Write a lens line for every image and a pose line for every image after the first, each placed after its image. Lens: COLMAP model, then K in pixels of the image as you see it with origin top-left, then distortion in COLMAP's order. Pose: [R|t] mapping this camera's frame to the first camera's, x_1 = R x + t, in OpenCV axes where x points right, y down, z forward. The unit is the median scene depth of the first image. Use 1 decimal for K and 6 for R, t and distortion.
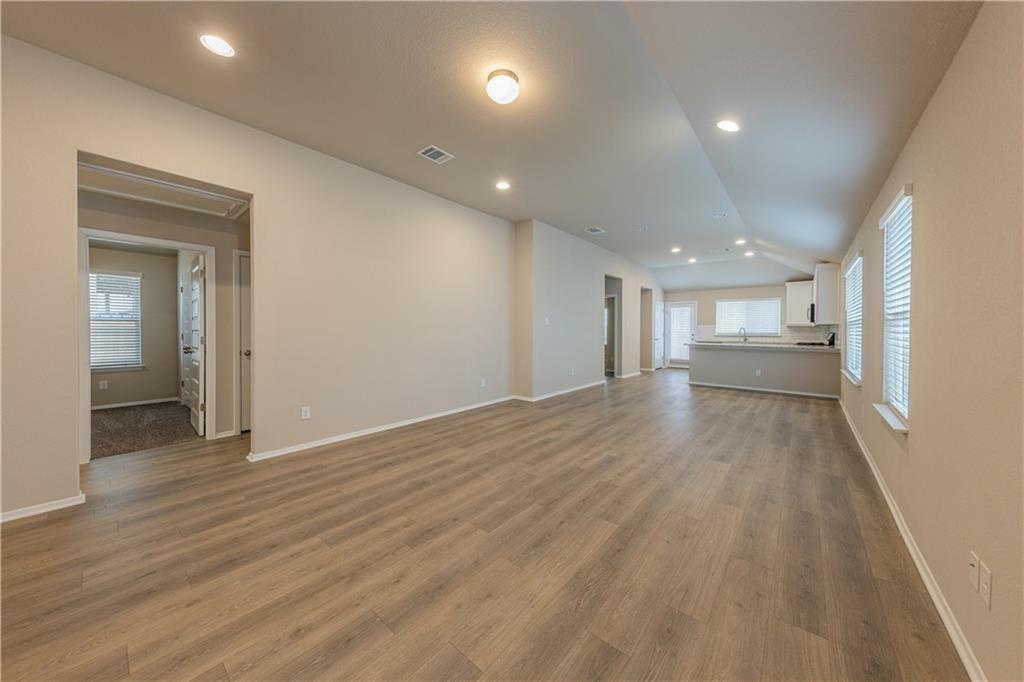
lens RADIAL K [[350.3, 0, 506.7], [0, 350.3, 332.8], [0, 0, 1]] dist [0.005552, 0.000171]
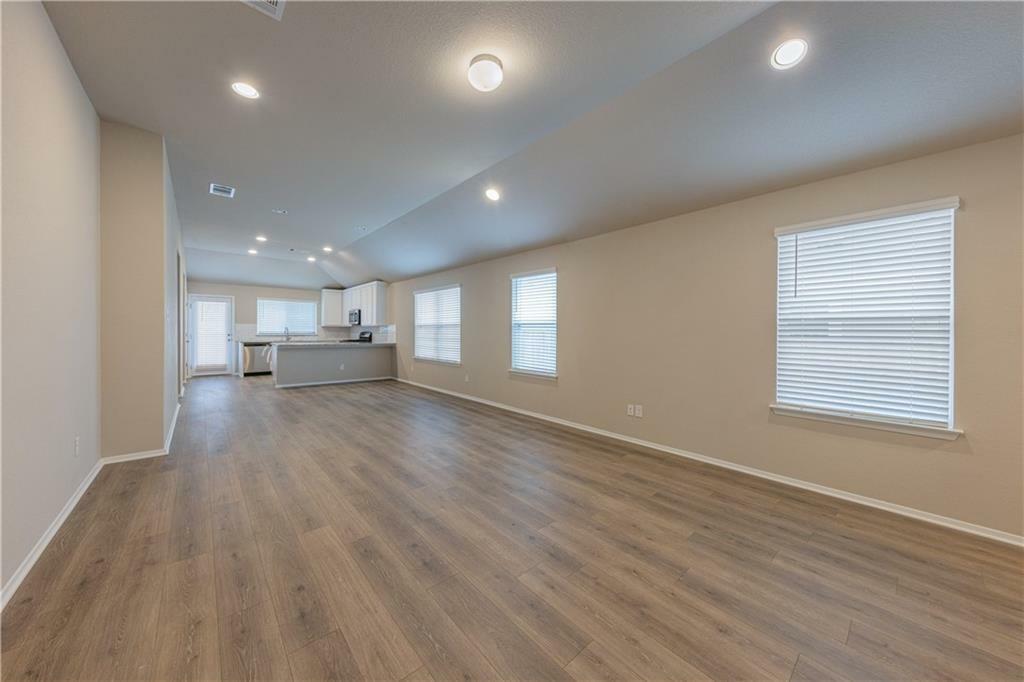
lens RADIAL K [[350.3, 0, 506.0], [0, 350.3, 339.7], [0, 0, 1]] dist [0.005552, 0.000171]
pose [[0.154680, -0.028908, 0.987542, -0.749983], [0.005635, 0.999581, 0.028378, -0.013155], [-0.987949, 0.001175, 0.154778, 0.654179]]
